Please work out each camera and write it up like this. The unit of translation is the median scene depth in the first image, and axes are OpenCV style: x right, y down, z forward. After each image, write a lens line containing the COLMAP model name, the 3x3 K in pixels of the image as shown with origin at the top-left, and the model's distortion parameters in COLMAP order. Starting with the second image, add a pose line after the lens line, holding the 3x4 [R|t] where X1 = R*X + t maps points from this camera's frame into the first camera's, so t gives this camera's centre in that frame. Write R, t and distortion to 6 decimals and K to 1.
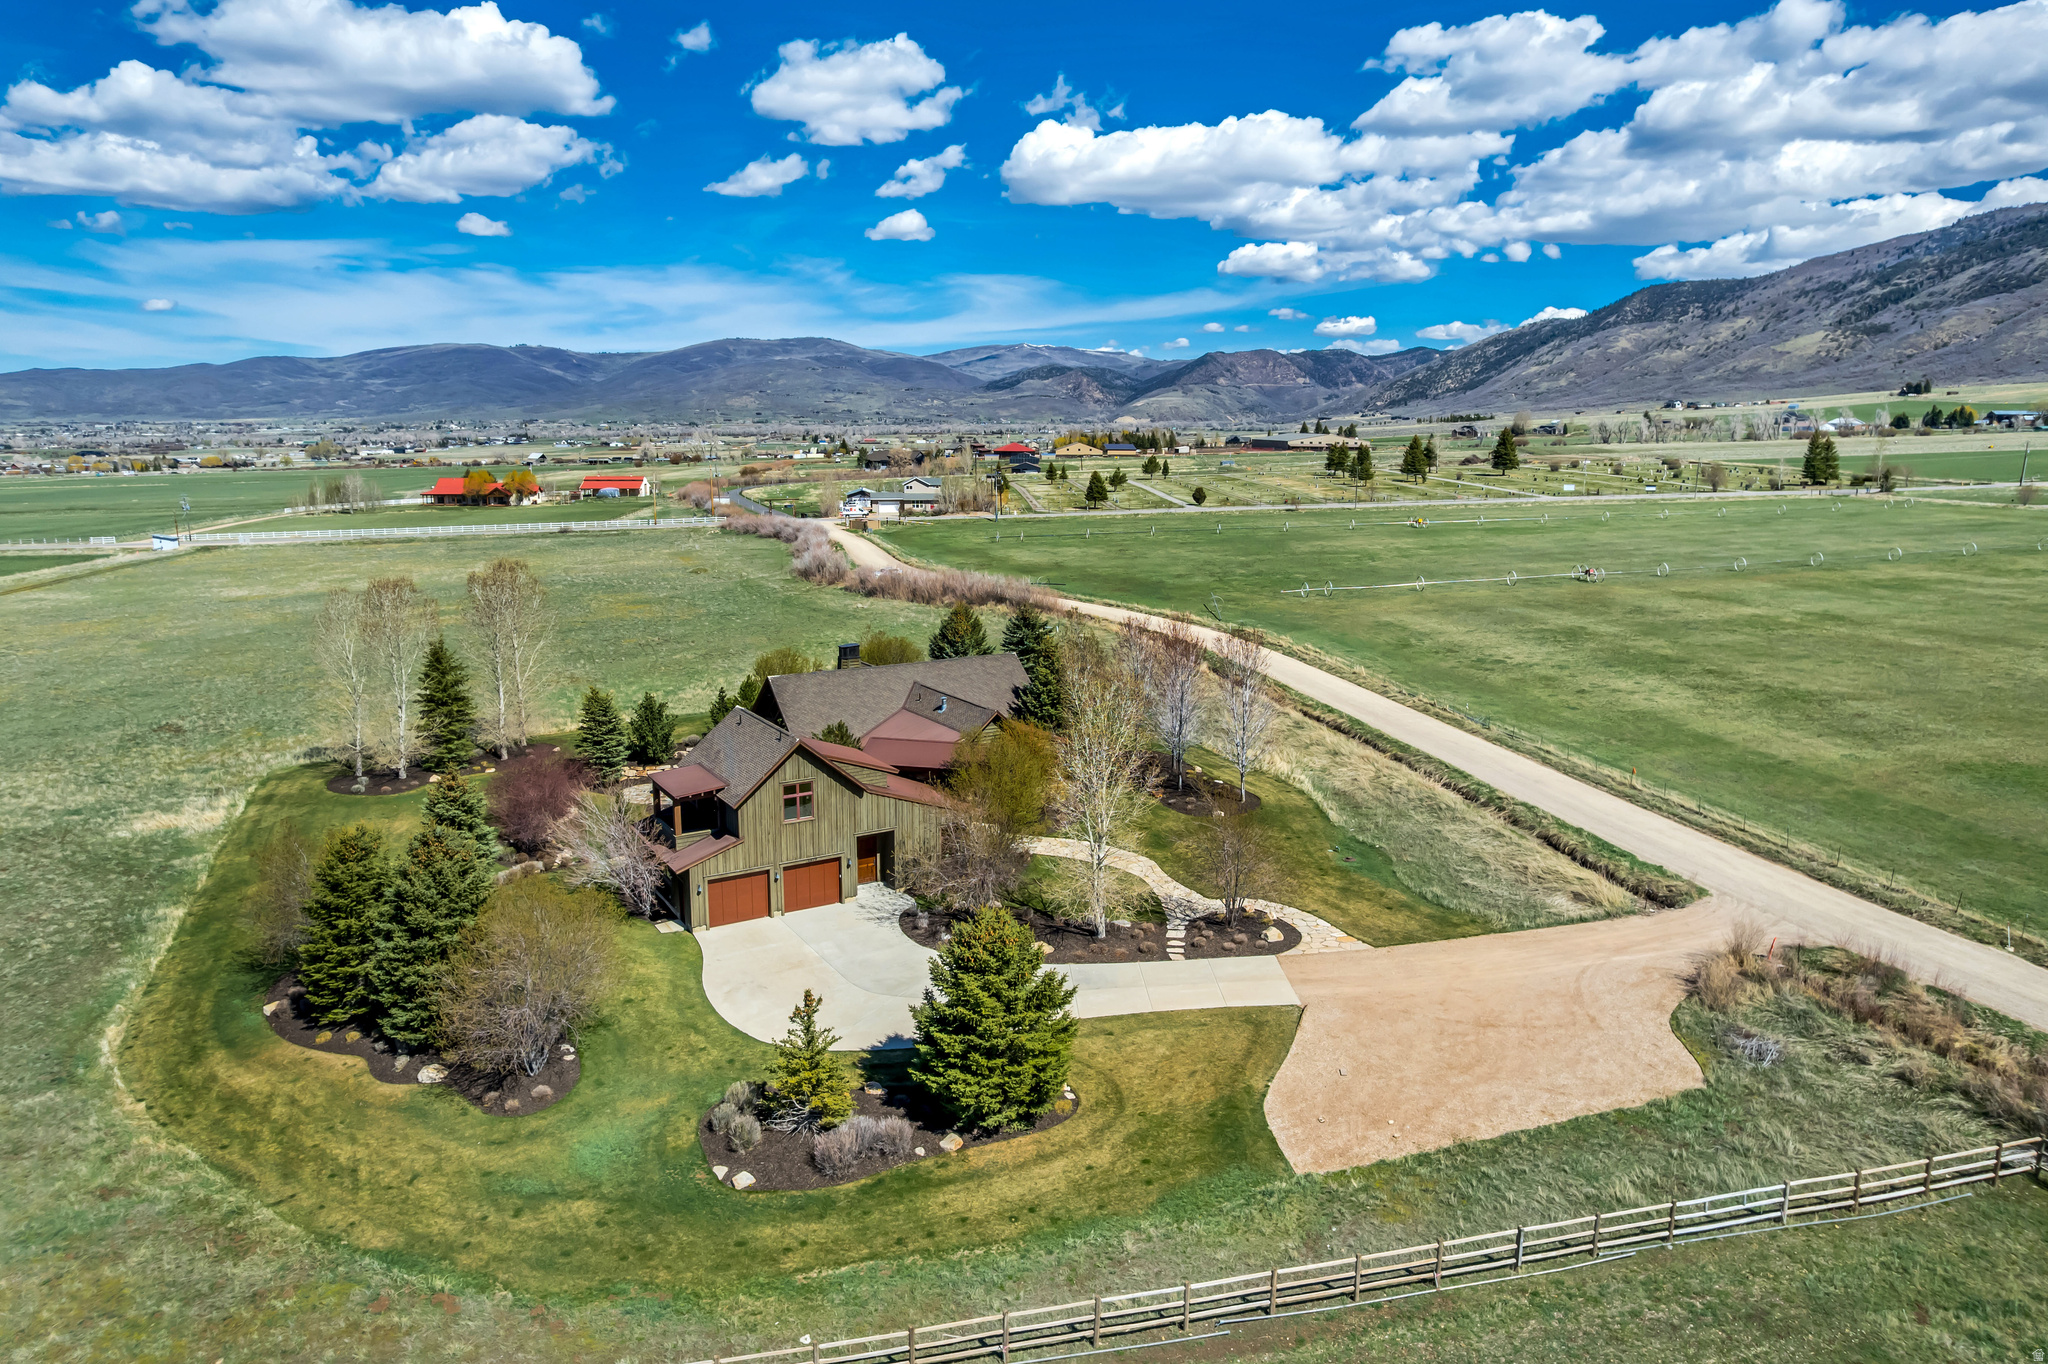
lens RADIAL K [[1319.4, 0, 1031.8], [0, 1319.4, 662.4], [0, 0, 1]] dist [-0.079653, 0.073022]
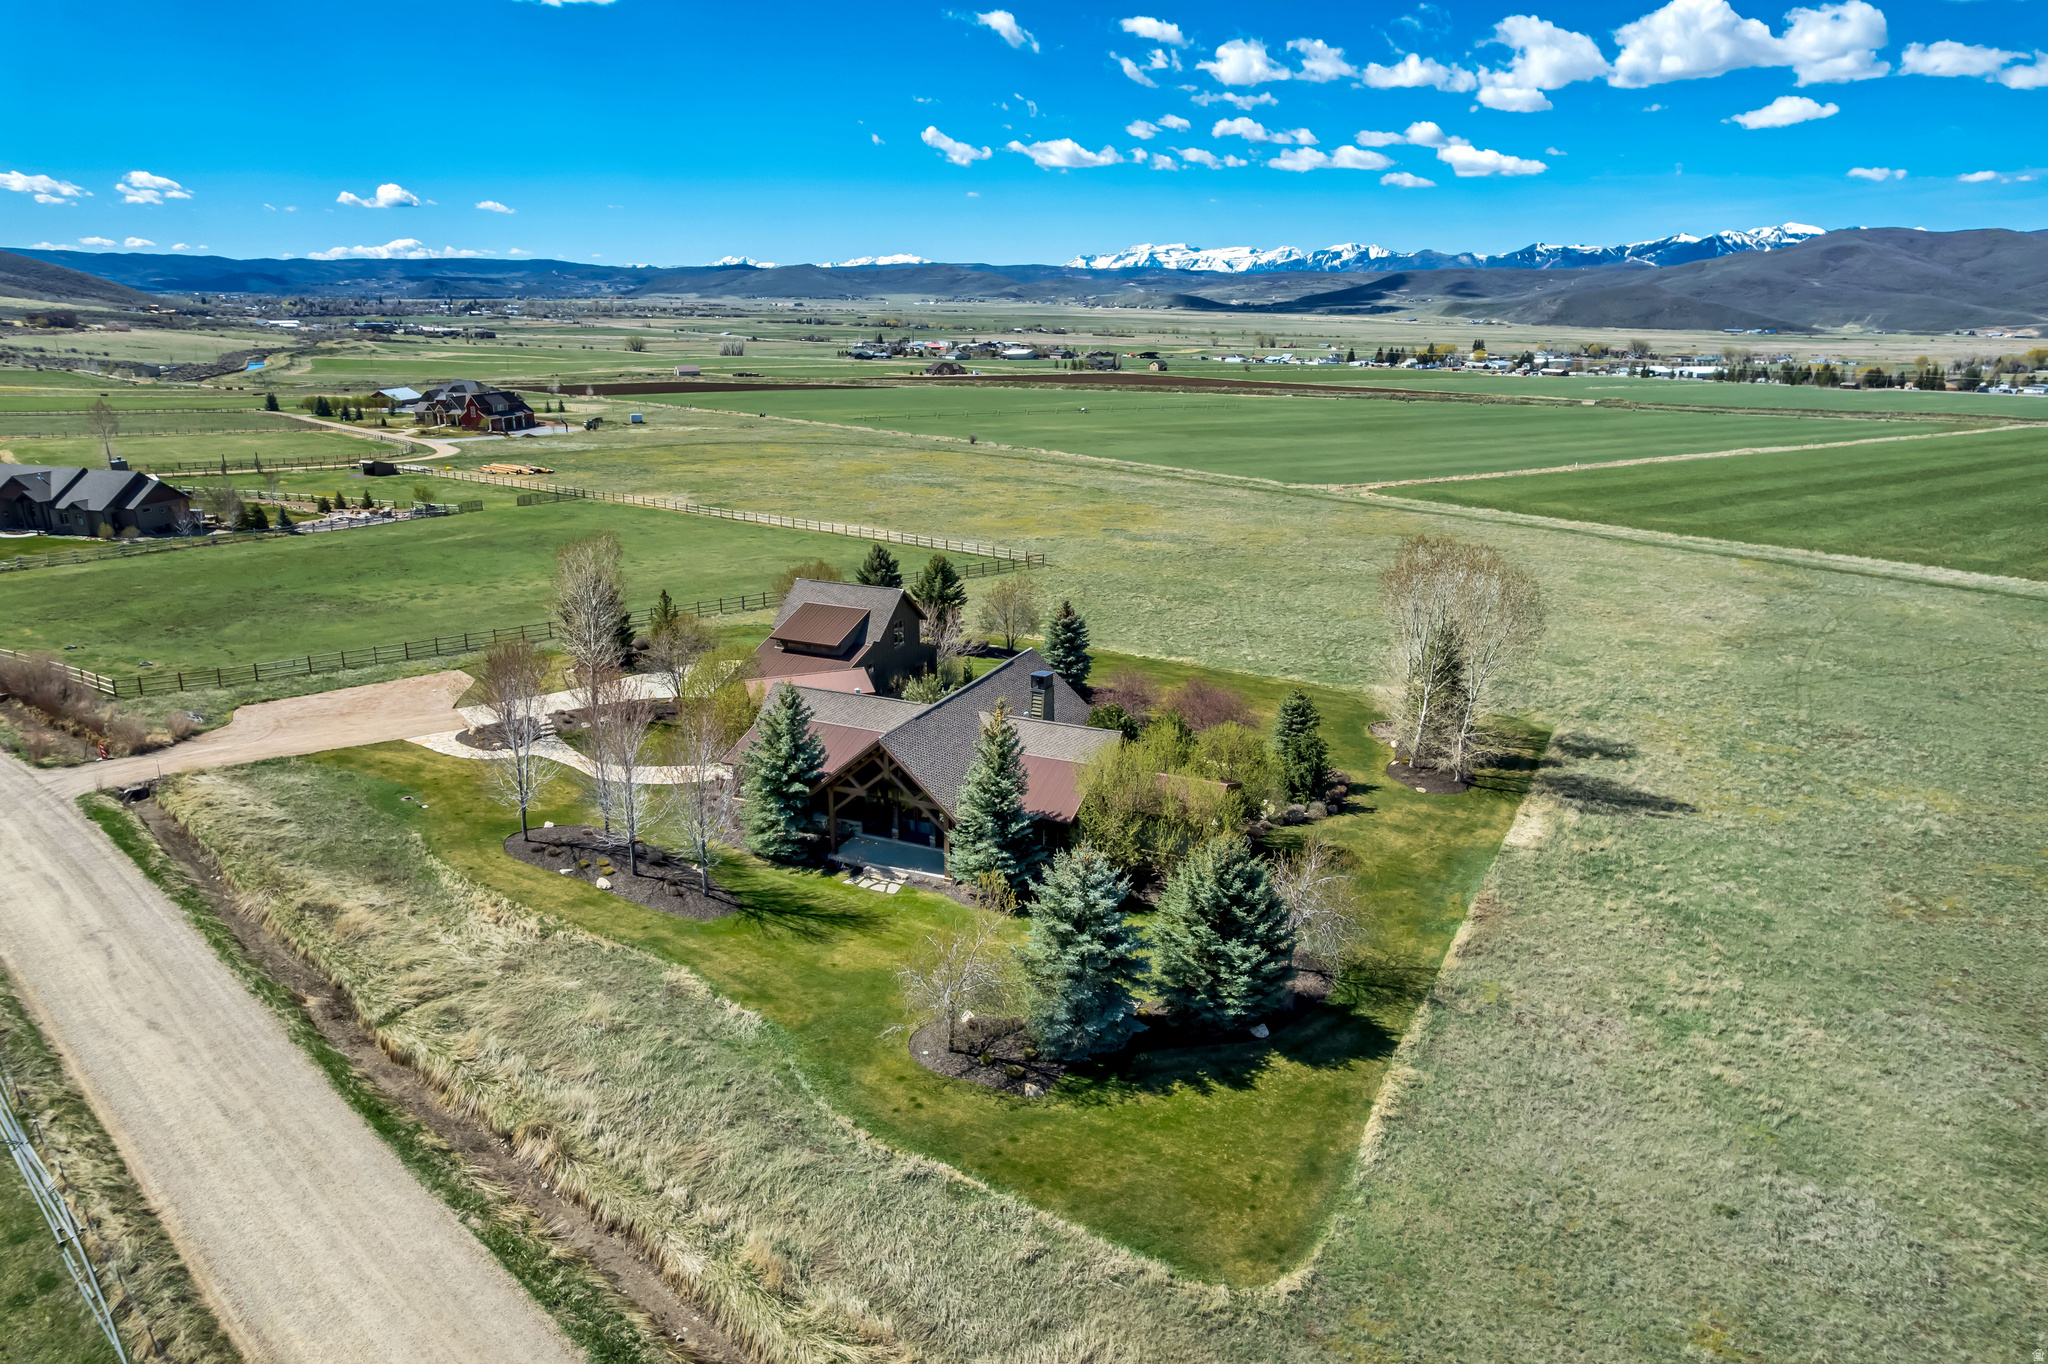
lens RADIAL K [[1319.4, 0, 1033.7], [0, 1319.4, 679.1], [0, 0, 1]] dist [-0.079653, 0.073022]
pose [[-0.827785, 0.149388, -0.540791, 0.092879], [-0.111350, 0.900979, 0.419330, -0.107392], [0.549885, 0.407332, -0.729183, 0.494142]]
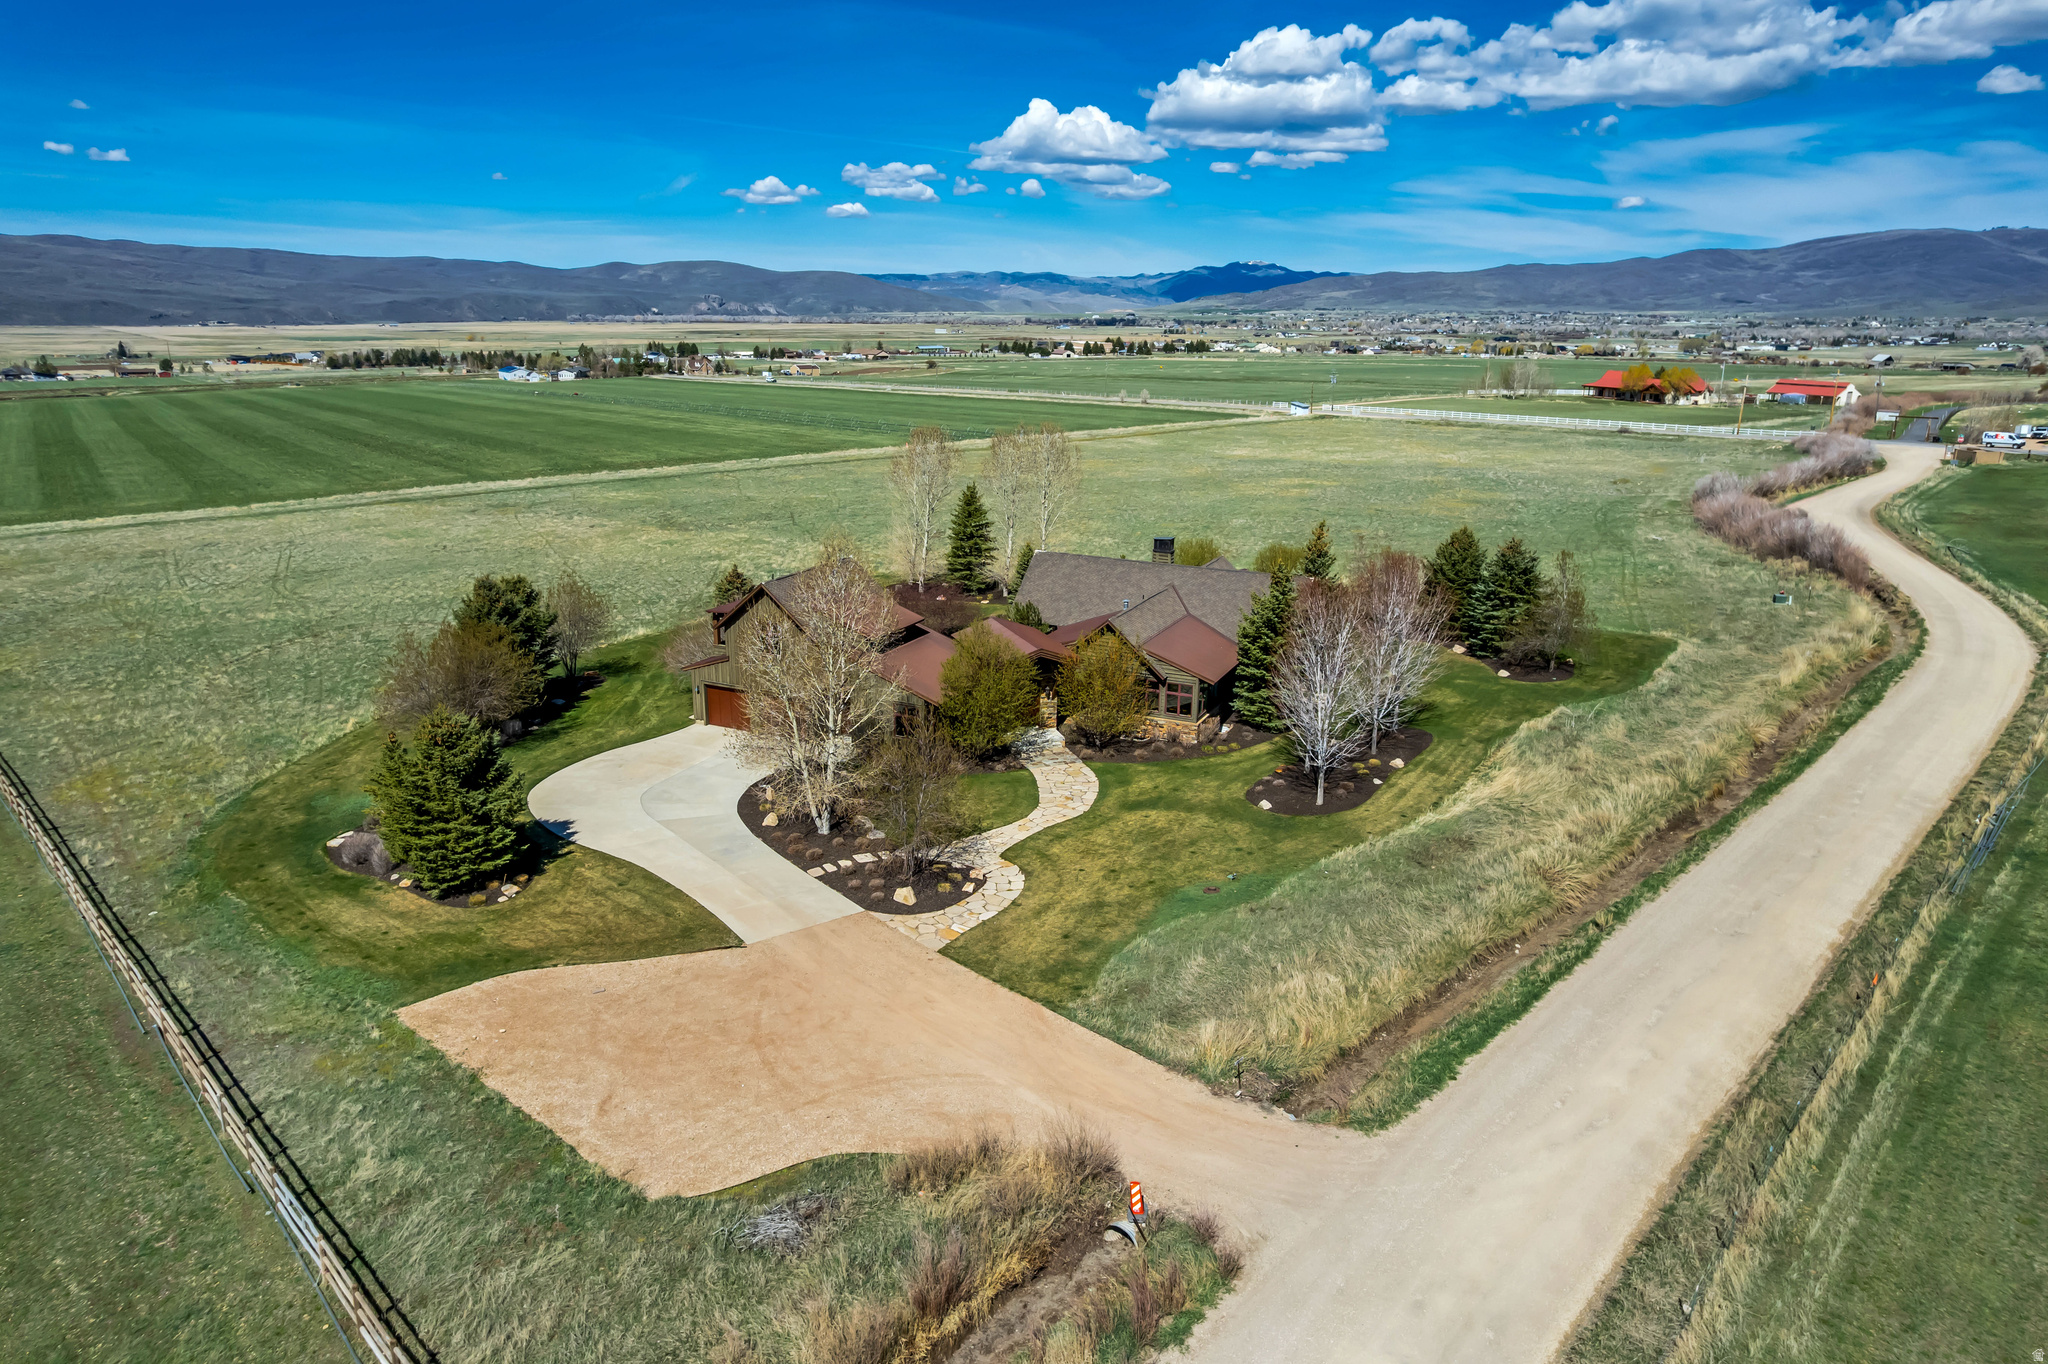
lens RADIAL K [[1319.4, 0, 1030.7], [0, 1319.4, 679.1], [0, 0, 1]] dist [-0.079653, 0.073022]
pose [[0.550898, 0.232067, -0.801659, 0.186368], [-0.159019, 0.972152, 0.172144, -0.019521], [0.819283, 0.032646, 0.572459, 0.118551]]
